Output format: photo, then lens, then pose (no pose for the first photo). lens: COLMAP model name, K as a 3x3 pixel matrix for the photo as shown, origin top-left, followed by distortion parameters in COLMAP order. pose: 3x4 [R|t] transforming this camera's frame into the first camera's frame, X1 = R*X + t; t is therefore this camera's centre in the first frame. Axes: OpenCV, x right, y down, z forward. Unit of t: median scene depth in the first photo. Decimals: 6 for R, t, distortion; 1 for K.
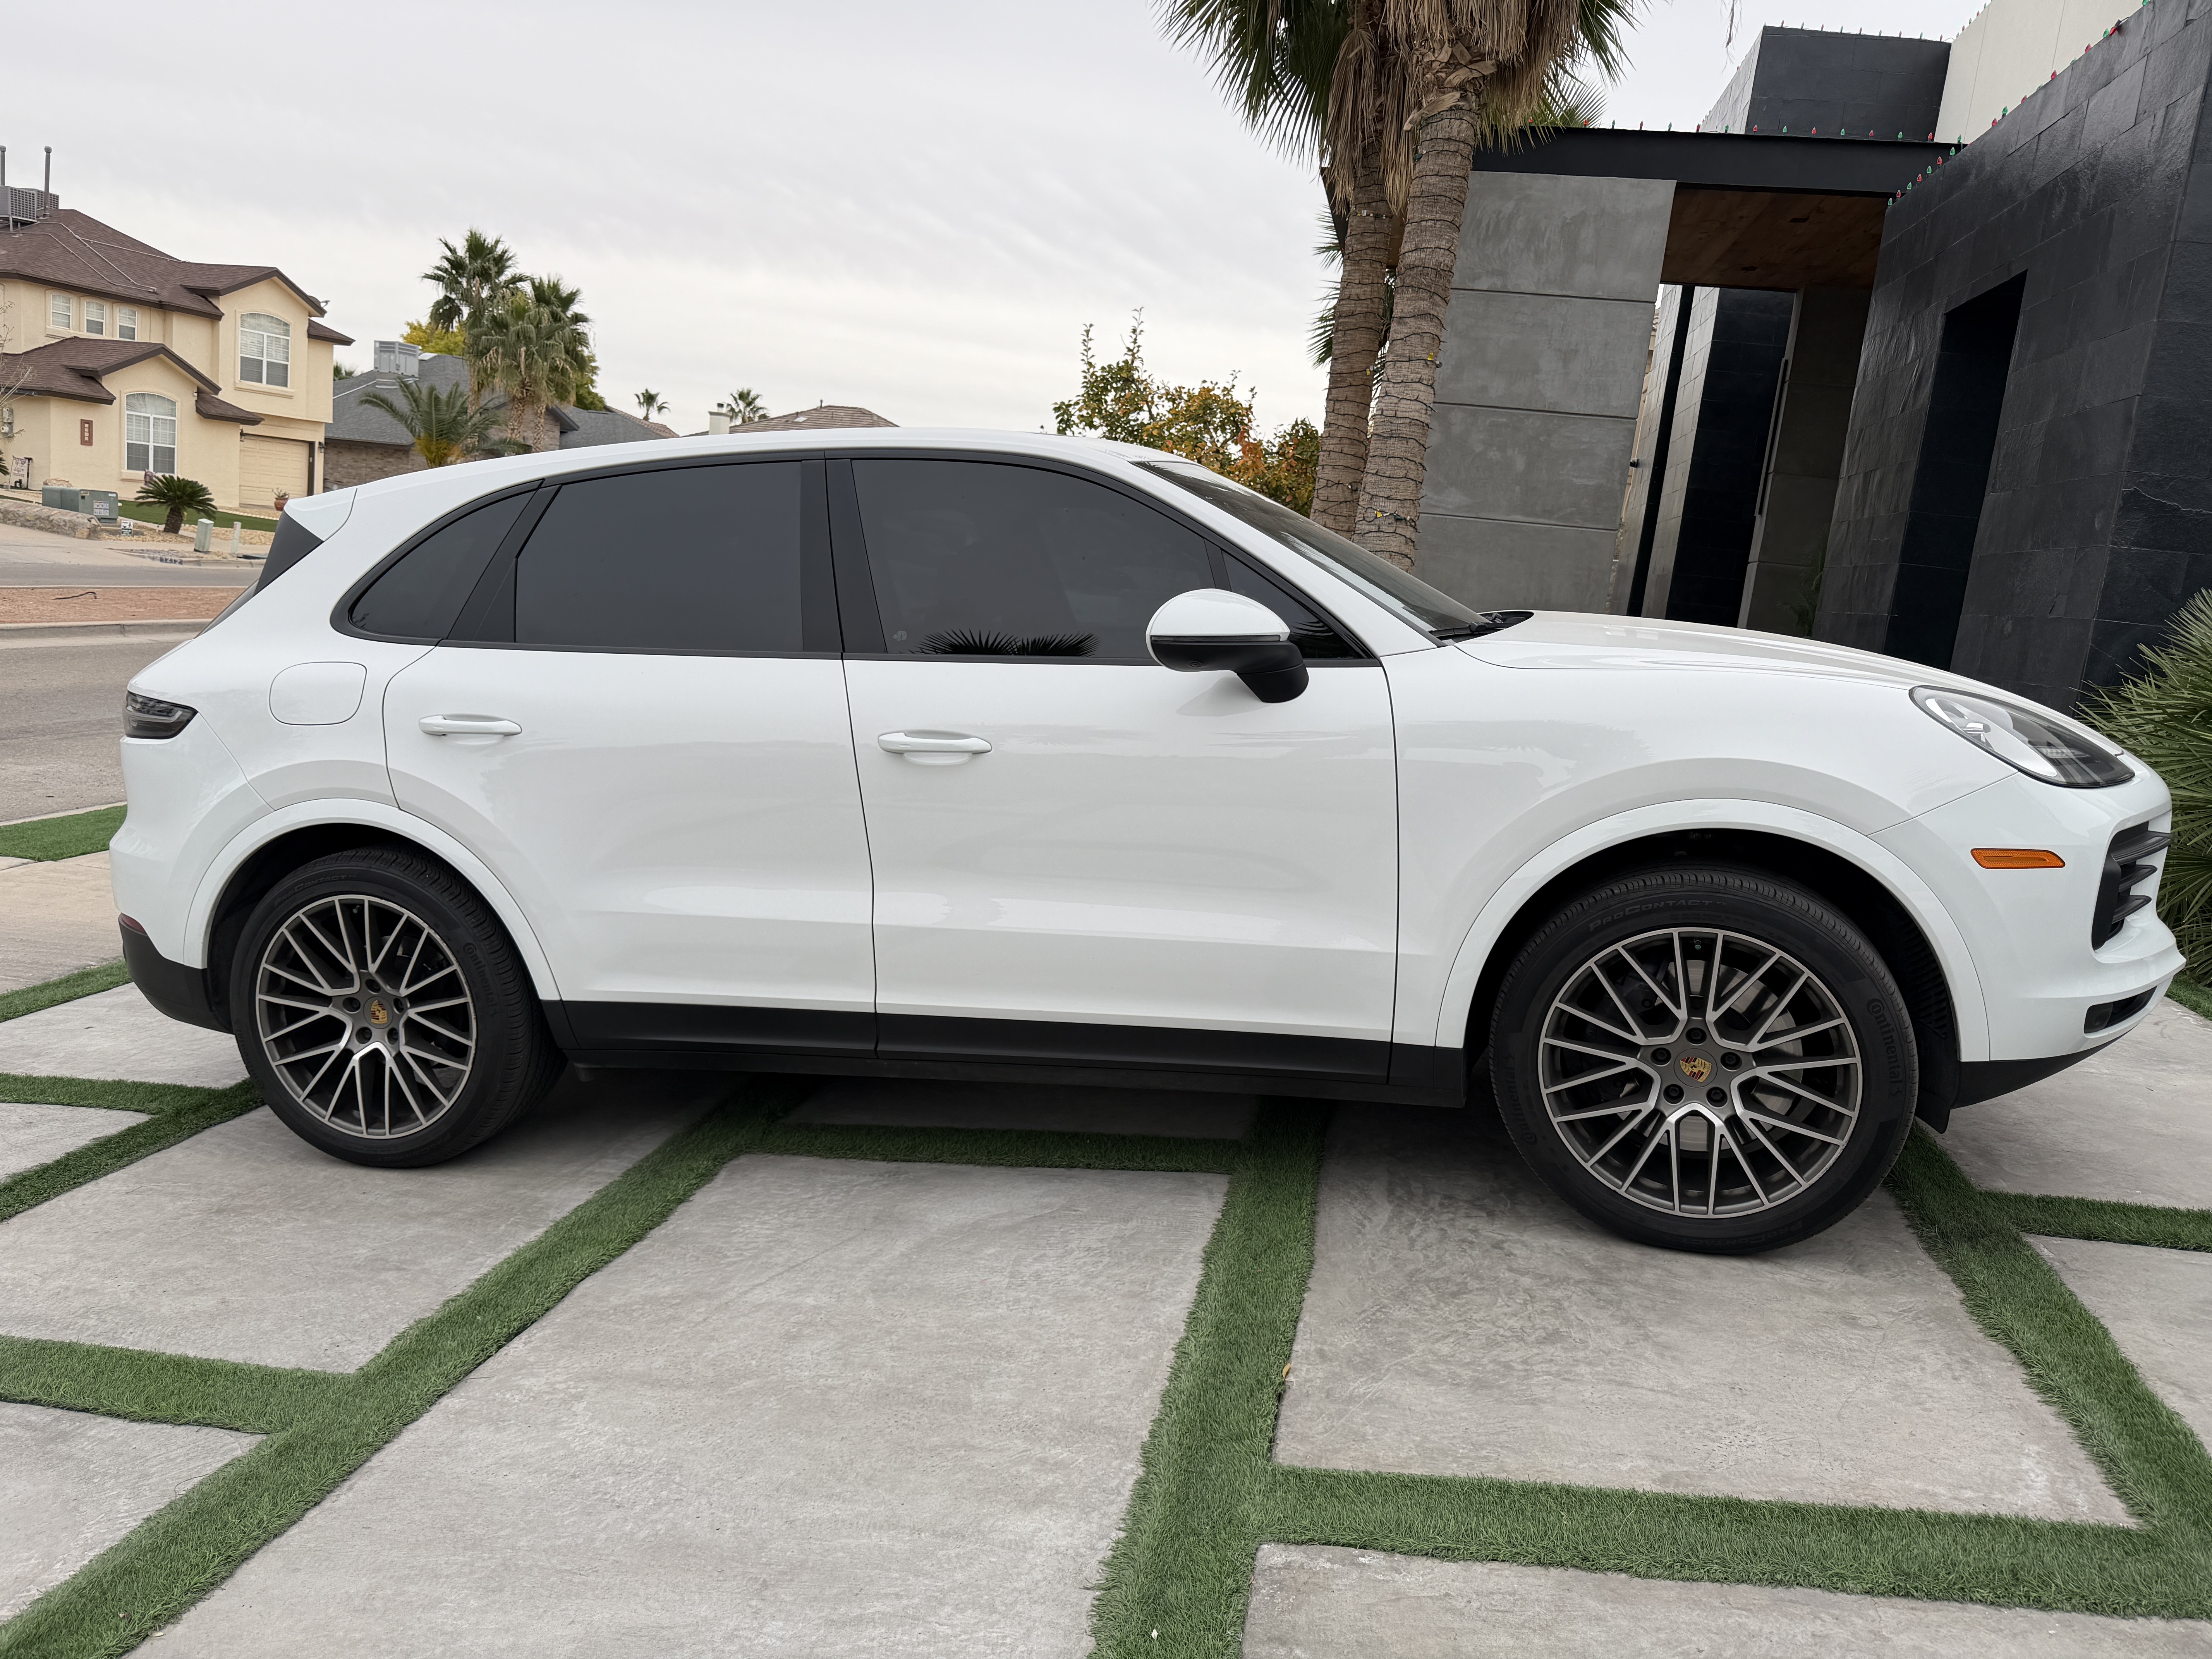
lens RADIAL K [[1558.5, 0, 1106.0], [0, 1558.5, 829.5], [0, 0, 1]] dist [0.049393, -0.080848]
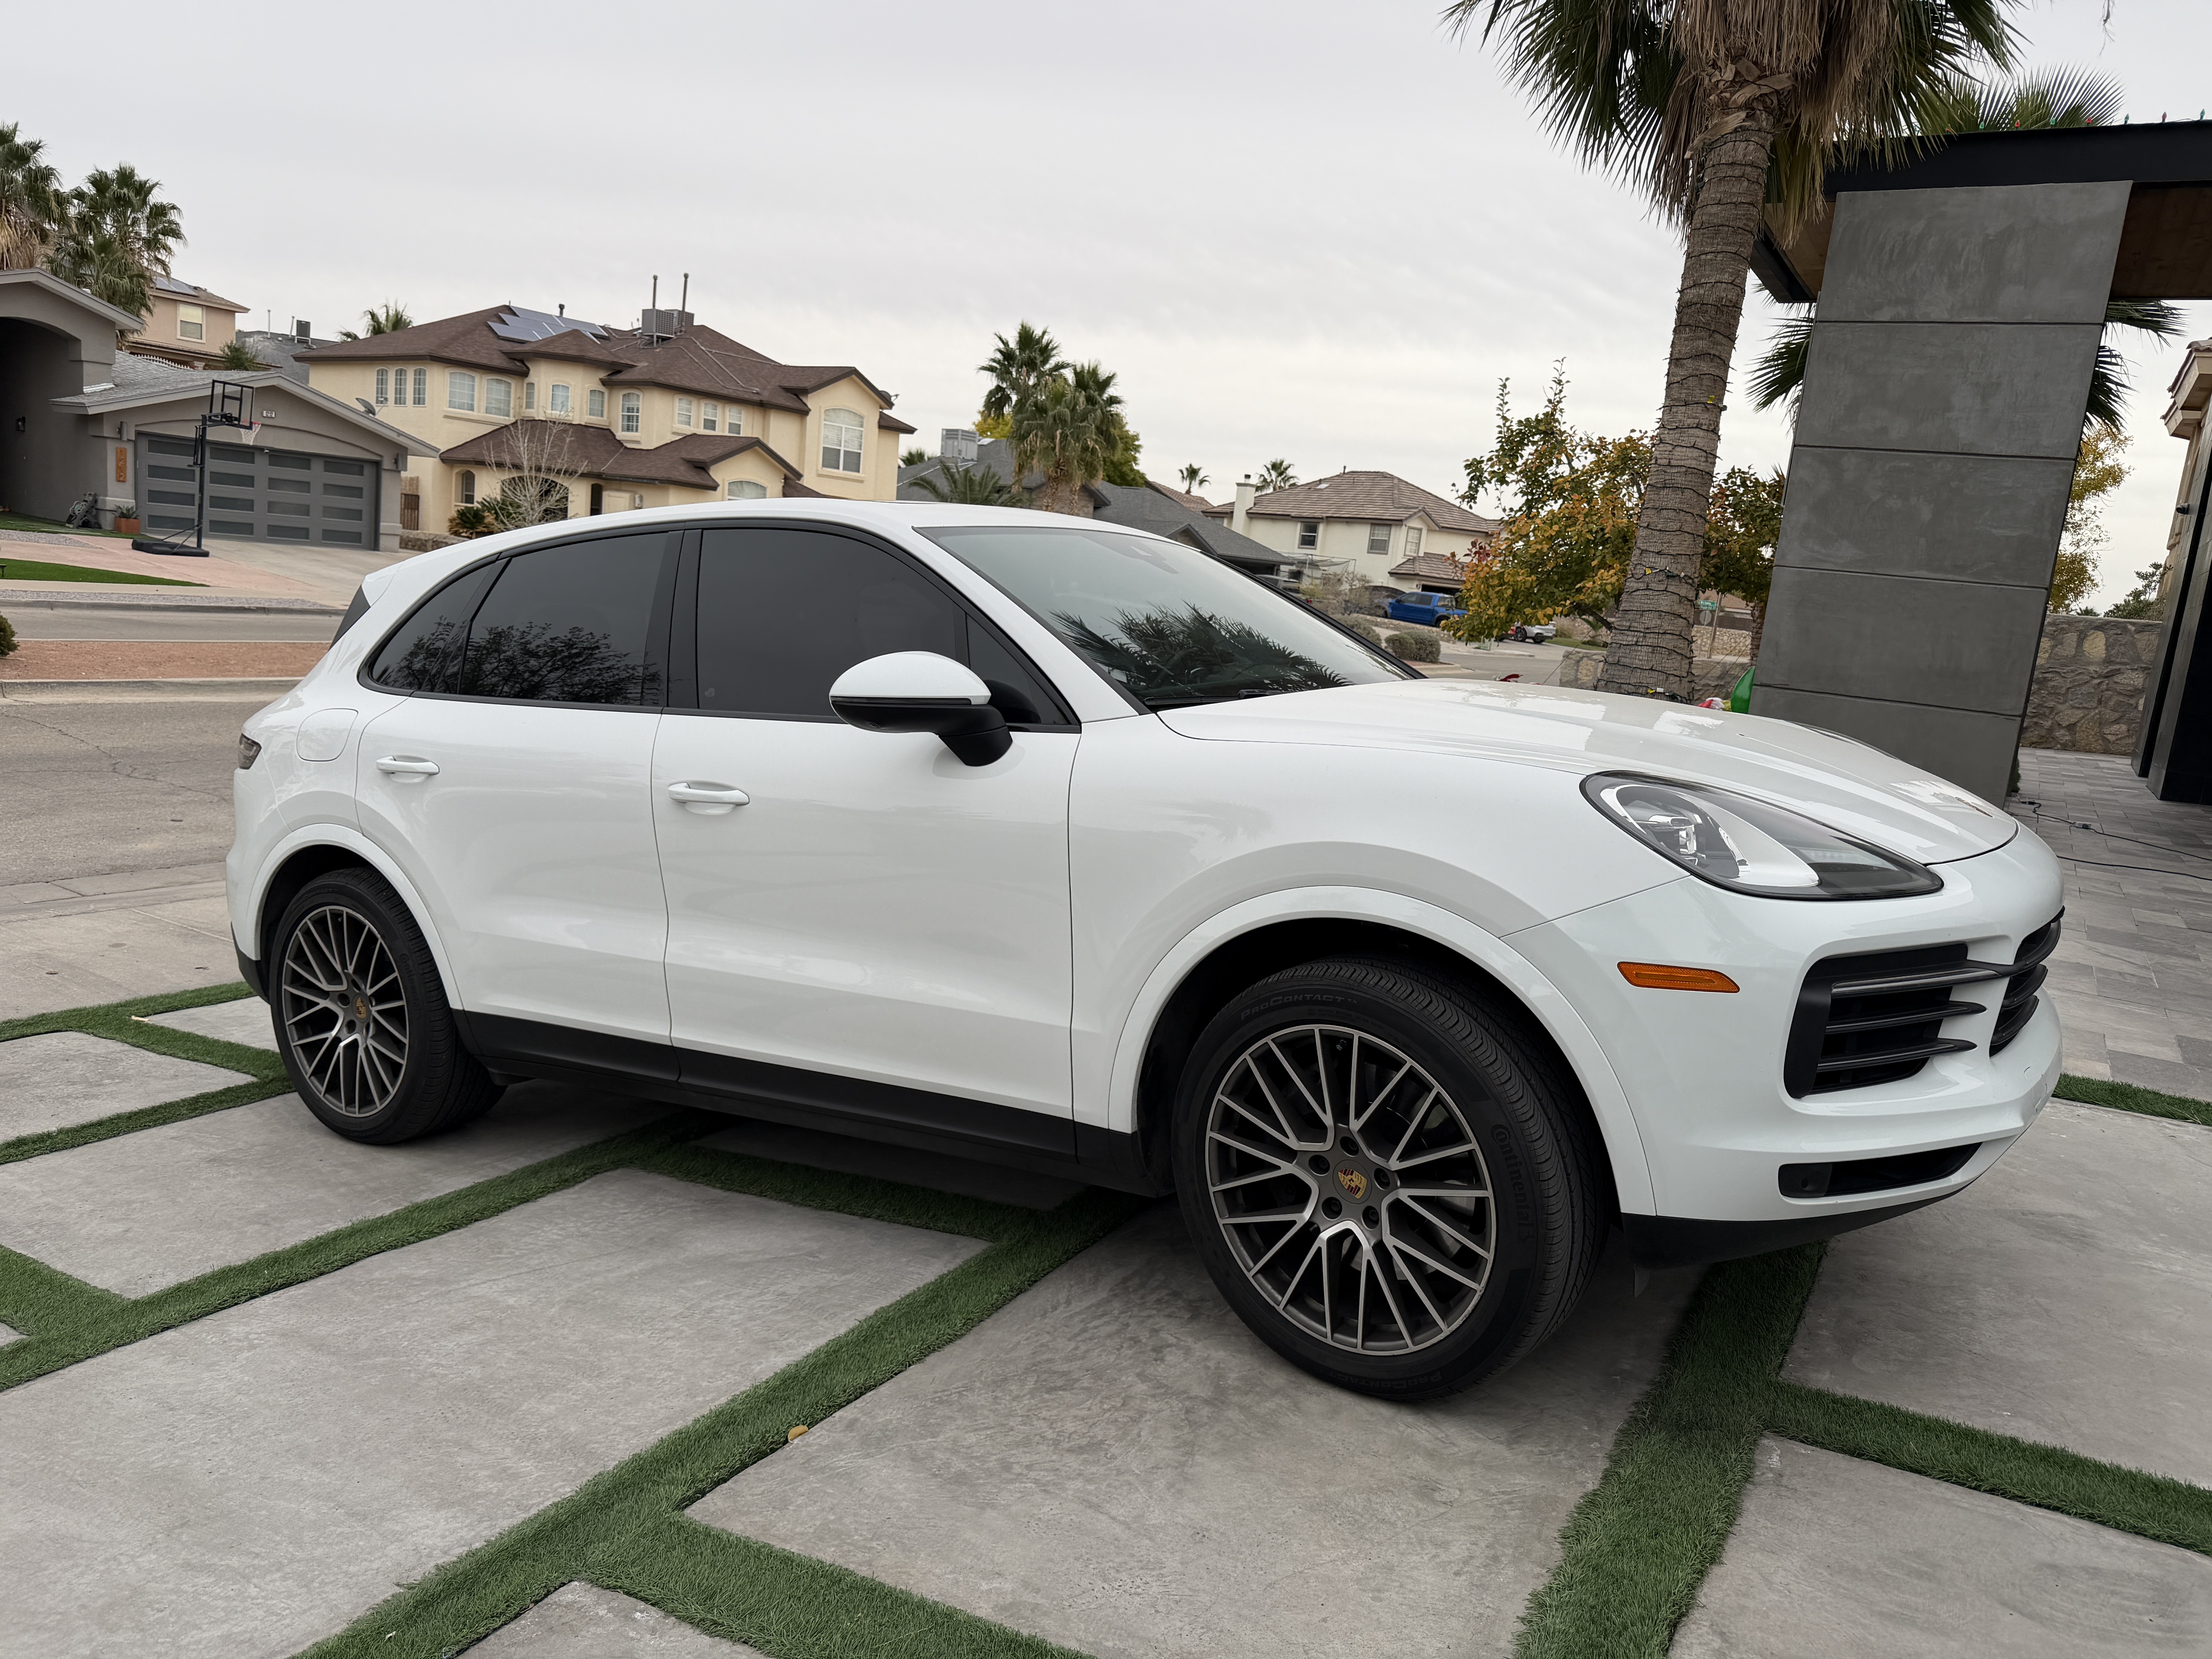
lens RADIAL K [[1557.3, 0, 1090.1], [0, 1557.3, 848.4], [0, 0, 1]] dist [0.008450, -0.012169]
pose [[0.941100, 0.048260, -0.334667, 0.428743], [-0.057084, 0.998232, -0.016575, -0.014124], [0.333276, 0.034703, 0.942191, 0.080485]]
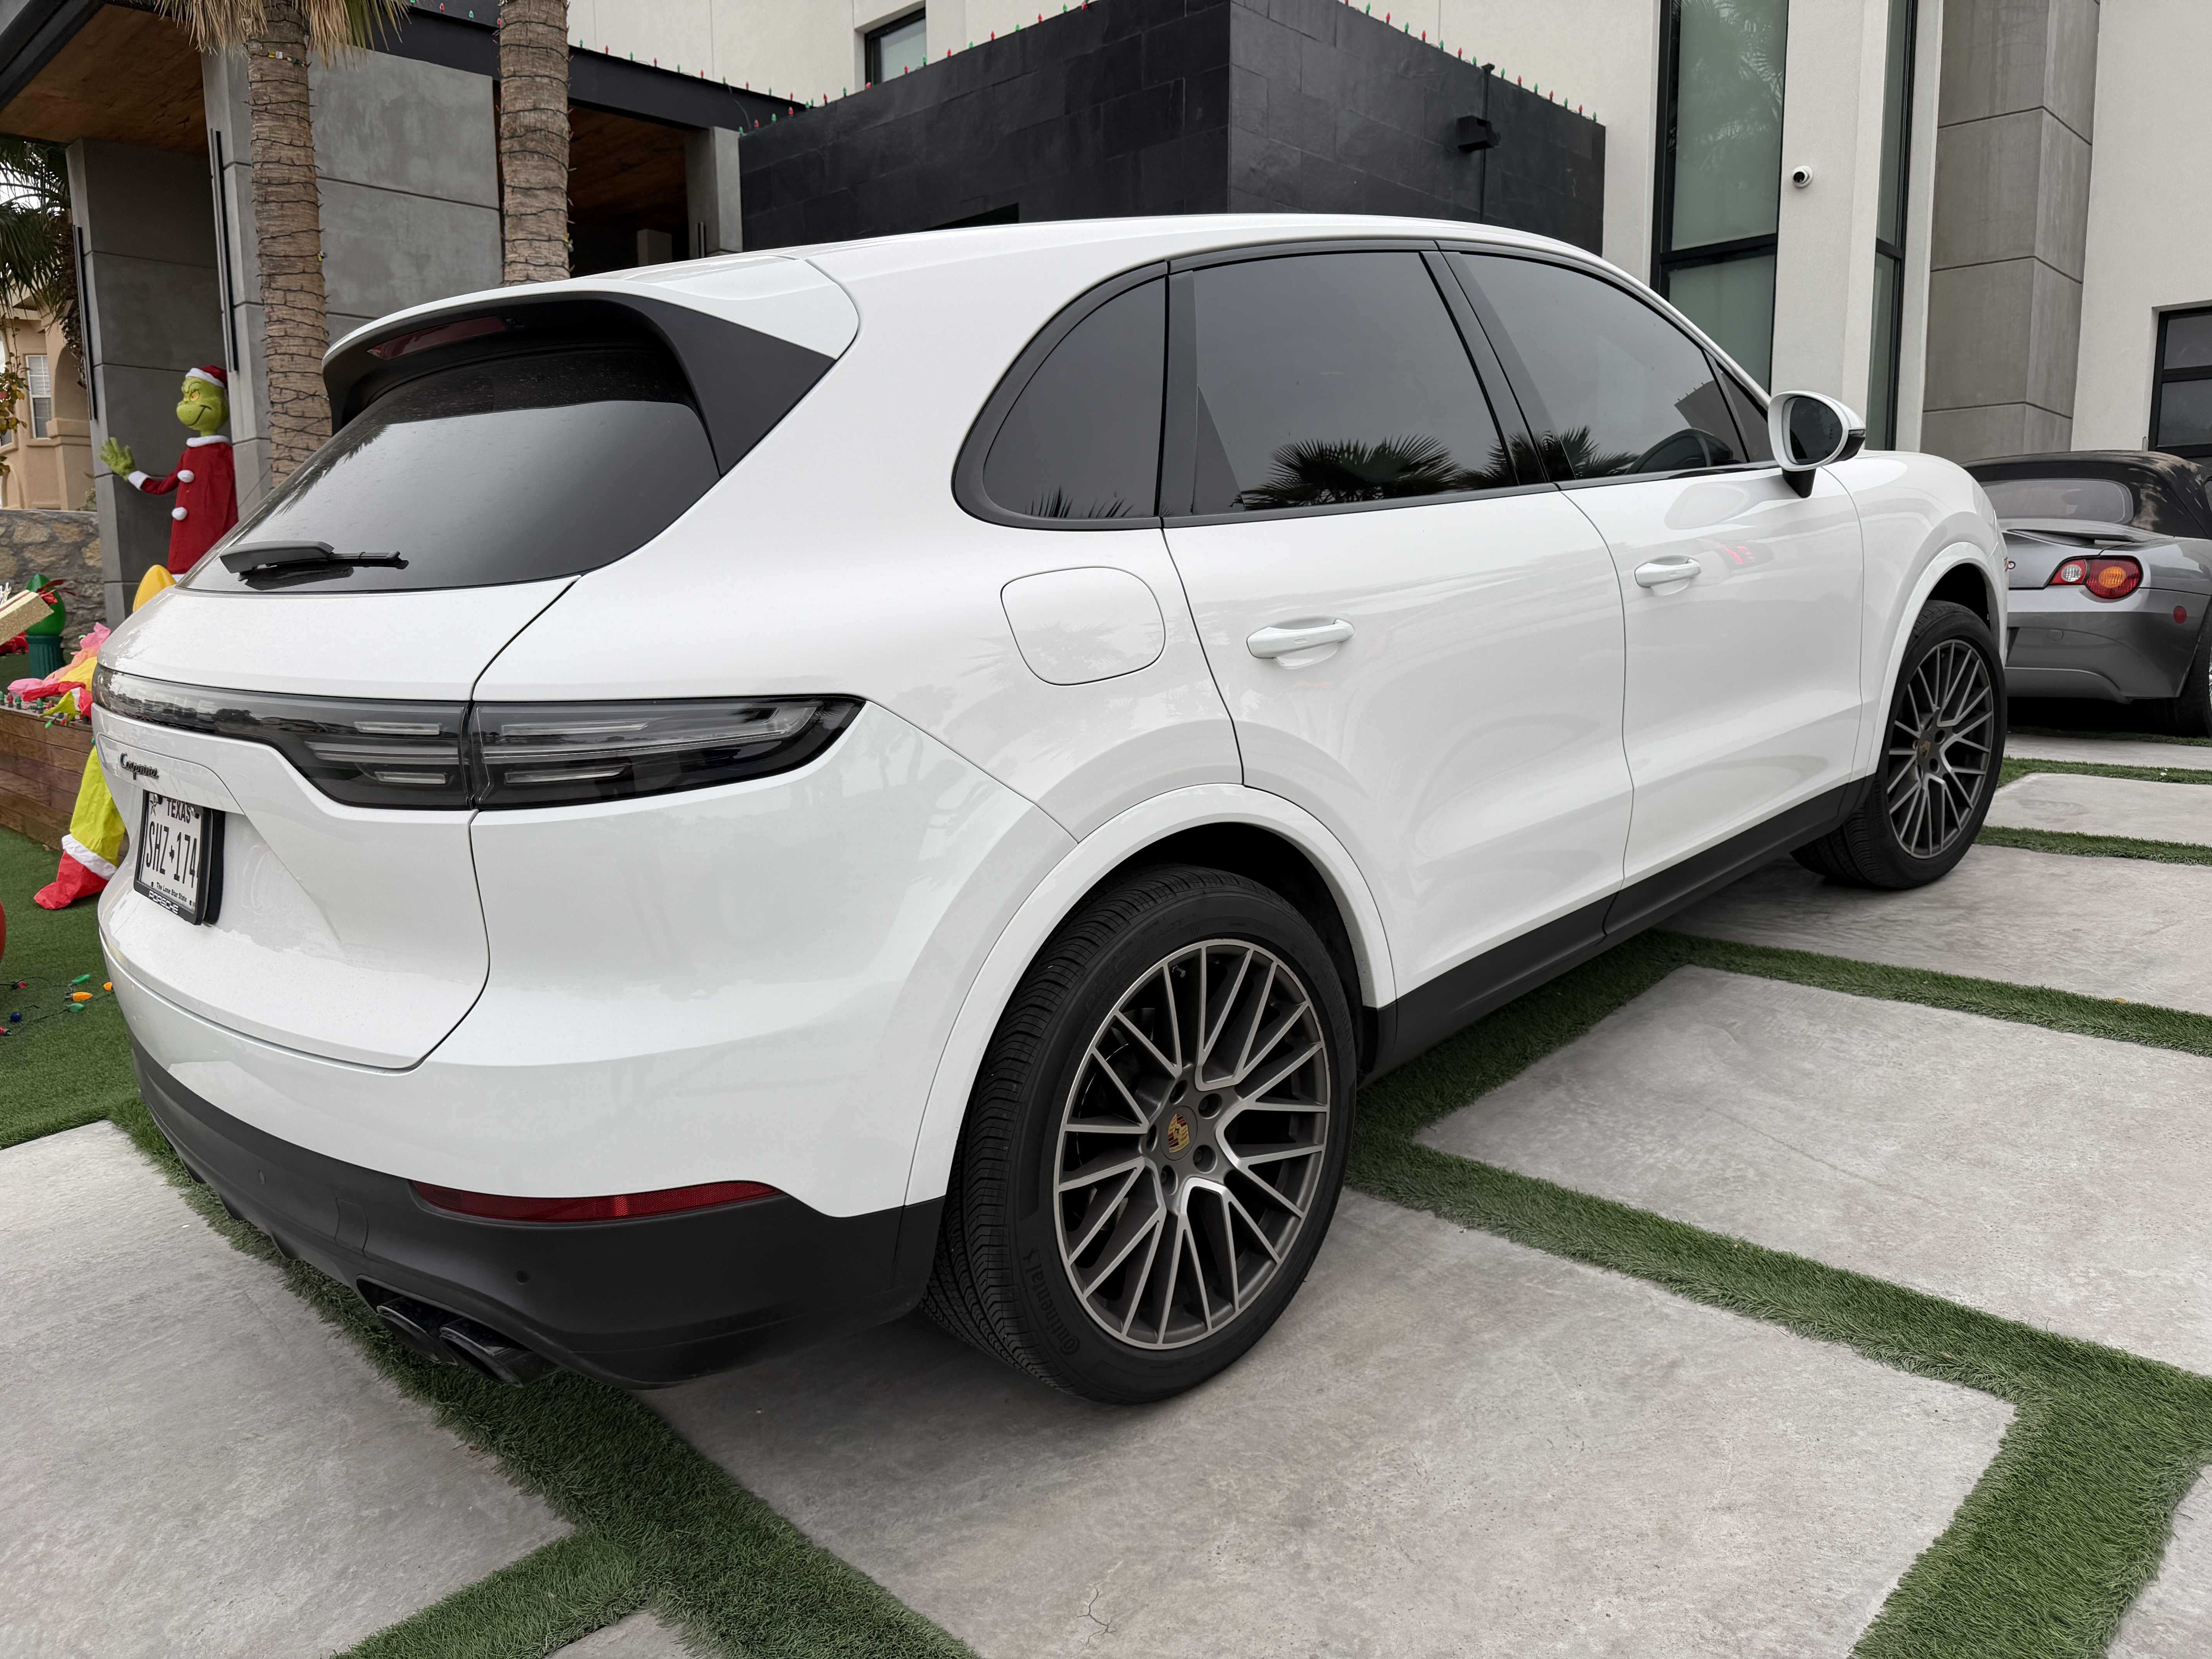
lens RADIAL K [[1557.3, 0, 1090.1], [0, 1557.3, 848.4], [0, 0, 1]] dist [0.008450, -0.012169]
pose [[0.561915, -0.230644, 0.794389, -0.927713], [0.200890, 0.969641, 0.139427, -0.080933], [-0.802430, 0.081239, 0.591190, 0.654419]]
